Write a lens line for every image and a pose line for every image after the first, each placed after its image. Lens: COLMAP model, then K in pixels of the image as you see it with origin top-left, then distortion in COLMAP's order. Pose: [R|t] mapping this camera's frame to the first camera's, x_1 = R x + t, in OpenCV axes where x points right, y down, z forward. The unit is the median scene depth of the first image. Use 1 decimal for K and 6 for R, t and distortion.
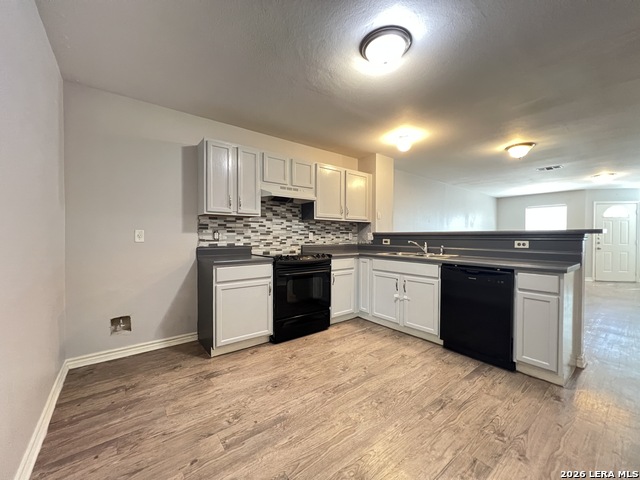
lens RADIAL K [[256.2, 0, 323.7], [0, 256.2, 237.8], [0, 0, 1]] dist [-0.001052, -0.000315]
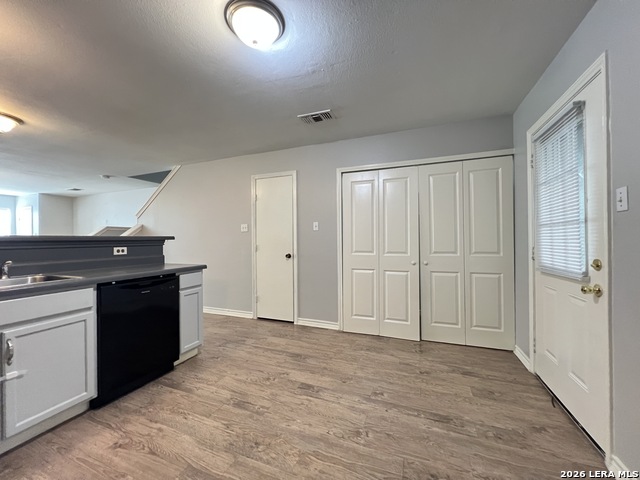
lens RADIAL K [[256.2, 0, 315.8], [0, 256.2, 240.6], [0, 0, 1]] dist [-0.001052, -0.000315]
pose [[-0.483505, -0.004407, 0.875330, -0.485226], [0.005318, 0.999954, 0.007972, -0.019219], [-0.875325, 0.008510, -0.483460, 0.998495]]
